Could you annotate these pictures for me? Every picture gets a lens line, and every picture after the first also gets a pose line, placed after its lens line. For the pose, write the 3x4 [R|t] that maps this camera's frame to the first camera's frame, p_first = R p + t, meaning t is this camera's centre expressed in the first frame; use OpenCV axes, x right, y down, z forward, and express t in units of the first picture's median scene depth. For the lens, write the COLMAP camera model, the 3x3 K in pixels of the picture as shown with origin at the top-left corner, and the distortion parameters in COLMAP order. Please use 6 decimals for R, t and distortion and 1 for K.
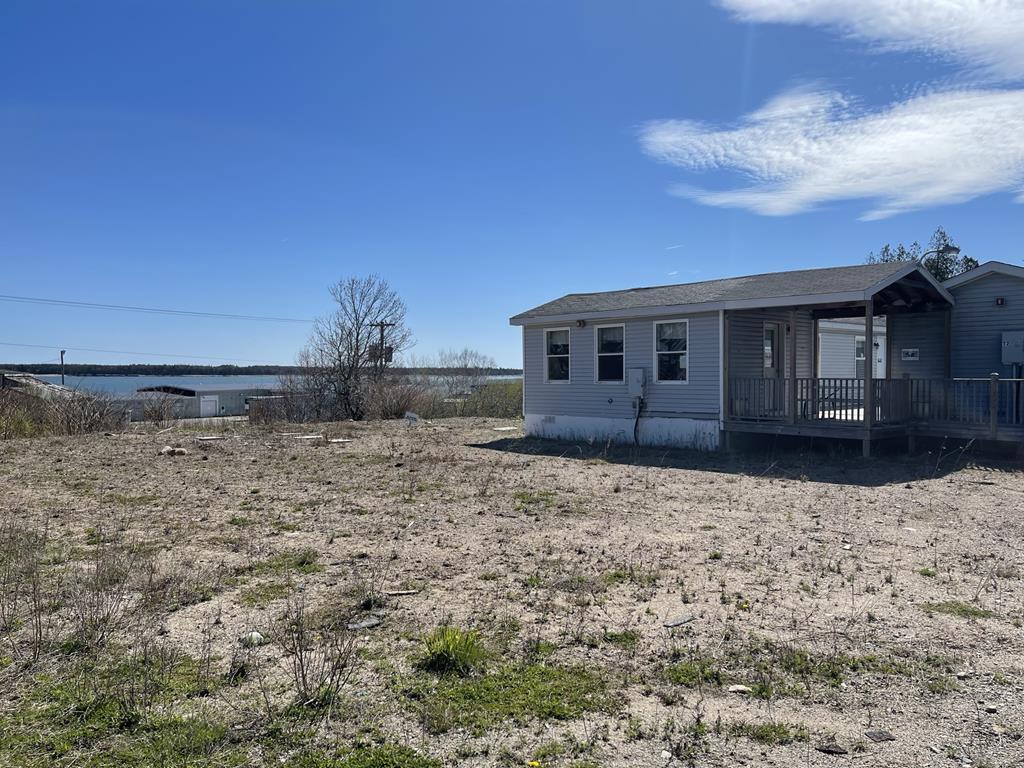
lens RADIAL K [[777.5, 0, 506.0], [0, 777.5, 393.9], [0, 0, 1]] dist [0.073452, -0.094816]
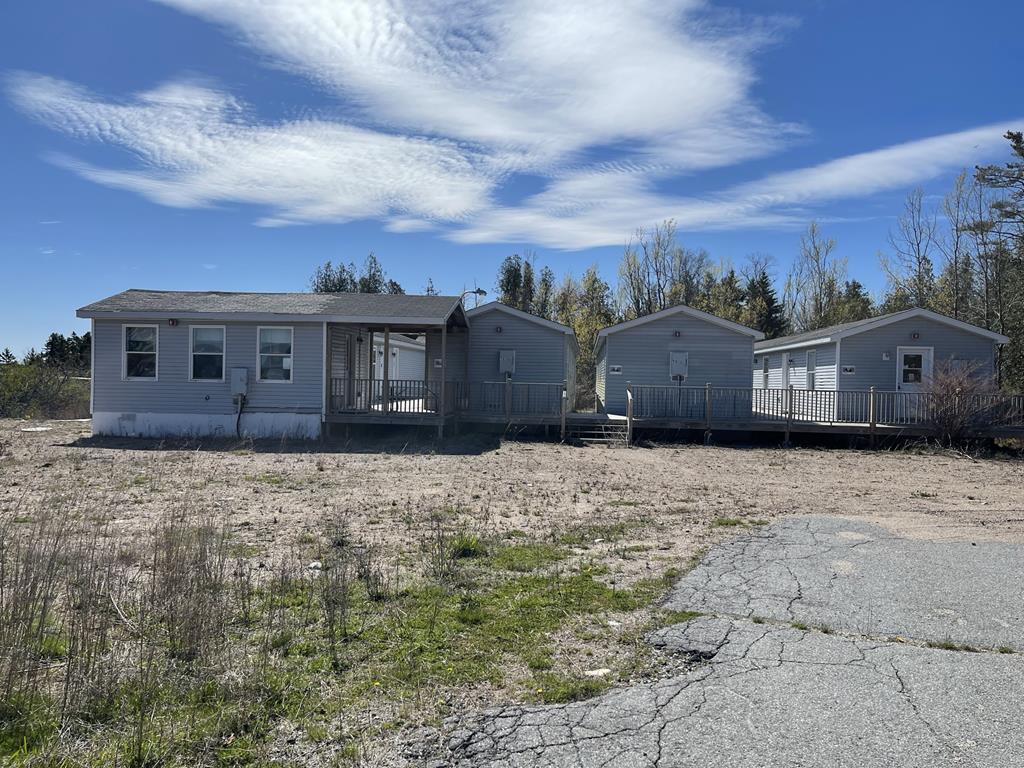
lens RADIAL K [[777.5, 0, 524.3], [0, 777.5, 395.8], [0, 0, 1]] dist [0.073452, -0.094816]
pose [[0.727947, 0.000691, 0.685633, -0.161073], [-0.004086, 0.999986, 0.003331, 0.000438], [-0.685621, -0.005226, 0.727940, -0.040640]]
